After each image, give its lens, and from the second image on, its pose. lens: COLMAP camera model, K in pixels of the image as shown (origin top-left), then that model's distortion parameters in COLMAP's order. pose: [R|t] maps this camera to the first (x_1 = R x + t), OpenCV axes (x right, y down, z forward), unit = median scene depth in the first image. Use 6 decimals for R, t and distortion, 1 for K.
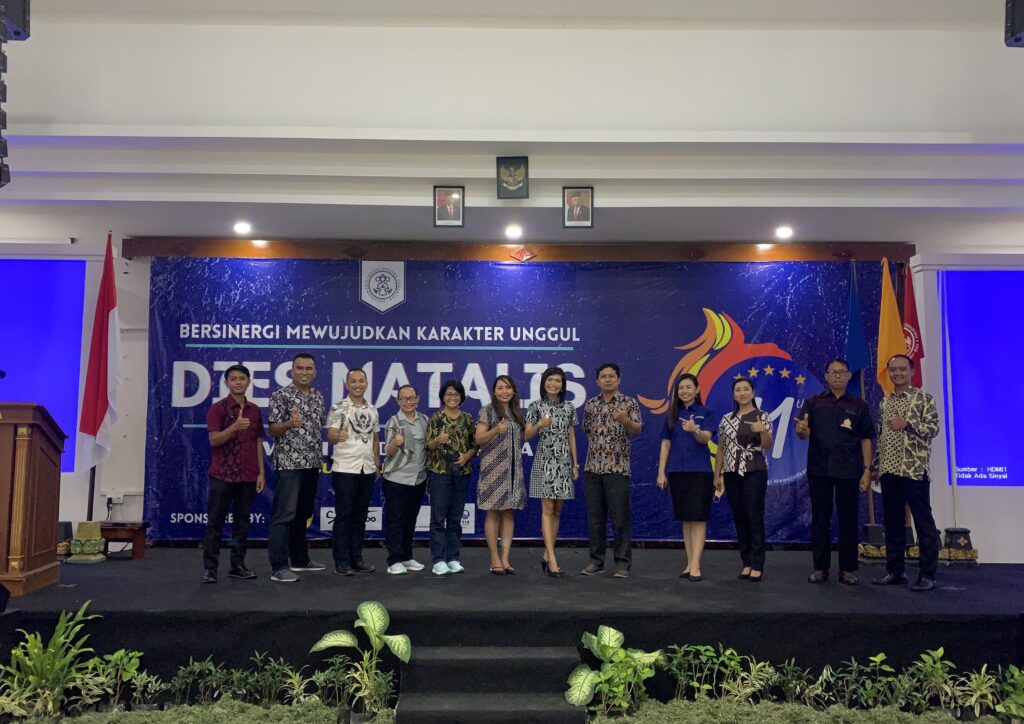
lens RADIAL K [[879.1, 0, 512.0], [0, 879.1, 362.0], [0, 0, 1]] dist [0.085148, -0.005290]
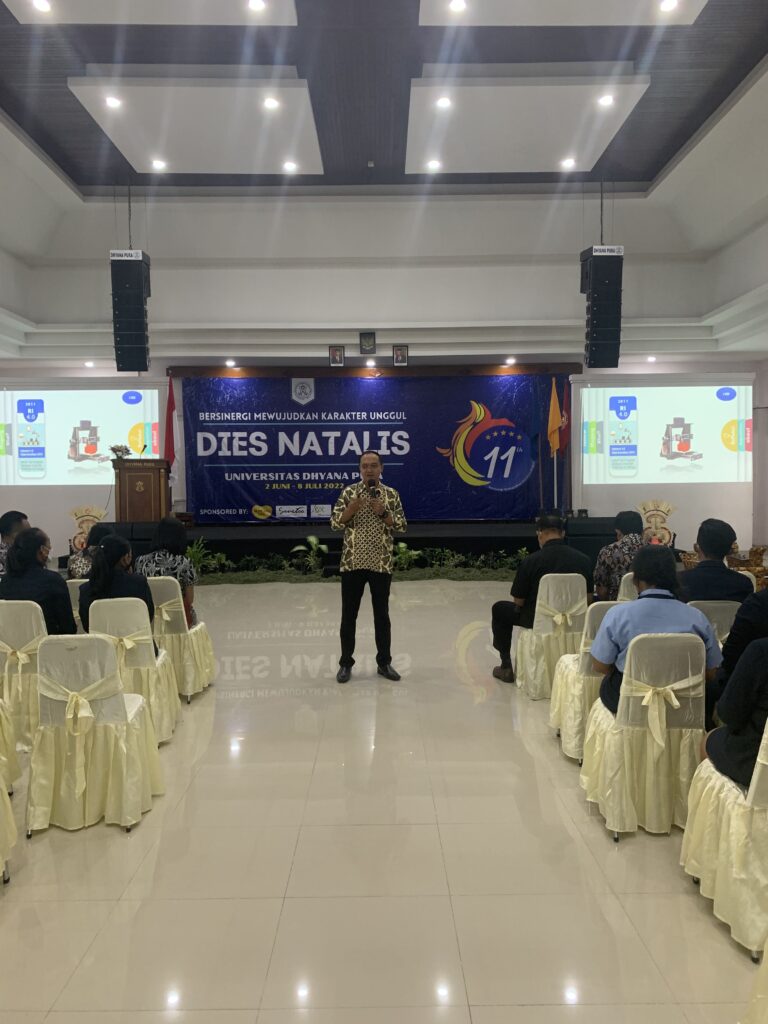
lens RADIAL K [[771.1, 0, 384.0], [0, 771.1, 512.0], [0, 0, 1]] dist [0.007447, 0.000304]
pose [[0.999821, -0.013287, -0.013479, 0.048510], [0.015143, 0.988784, 0.148581, -0.074012], [0.011354, -0.148758, 0.988808, -0.697564]]
